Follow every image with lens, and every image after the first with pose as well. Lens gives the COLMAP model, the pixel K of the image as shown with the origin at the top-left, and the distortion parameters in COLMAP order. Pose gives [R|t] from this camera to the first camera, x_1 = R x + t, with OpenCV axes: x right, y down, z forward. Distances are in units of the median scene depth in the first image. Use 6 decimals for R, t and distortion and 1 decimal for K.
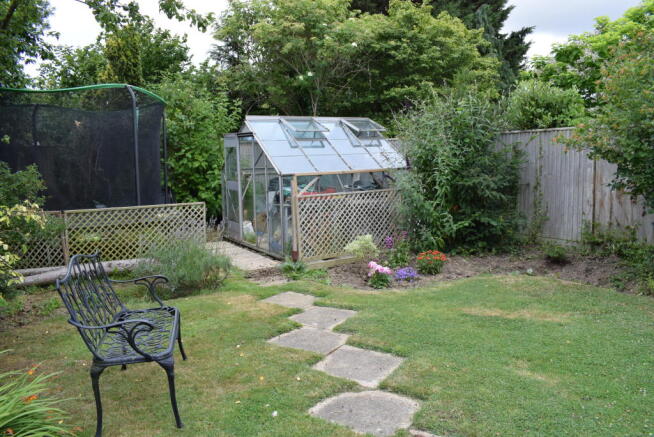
lens RADIAL K [[513.8, 0, 327.5], [0, 513.8, 216.3], [0, 0, 1]] dist [-0.095731, -0.000703]
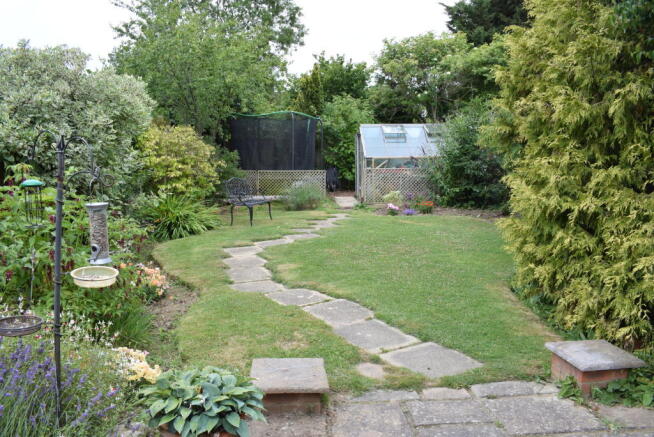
lens RADIAL K [[513.8, 0, 325.3], [0, 513.8, 219.9], [0, 0, 1]] dist [-0.095731, -0.000703]
pose [[0.874164, 0.082467, -0.478577, 0.472596], [-0.067240, 0.996538, 0.048901, 0.042213], [0.480952, -0.010568, 0.876683, -0.476210]]
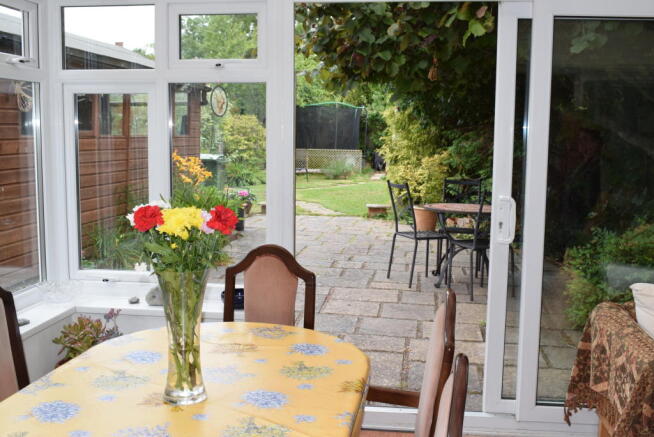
lens RADIAL K [[682.8, 0, 327.8], [0, 682.8, 218.0], [0, 0, 1]] dist [-0.021217, 0.000000]
pose [[0.776804, 0.108510, -0.620323, 1.124180], [-0.097971, 0.993873, 0.051169, 0.094532], [0.622075, 0.021025, 0.782676, -1.088564]]
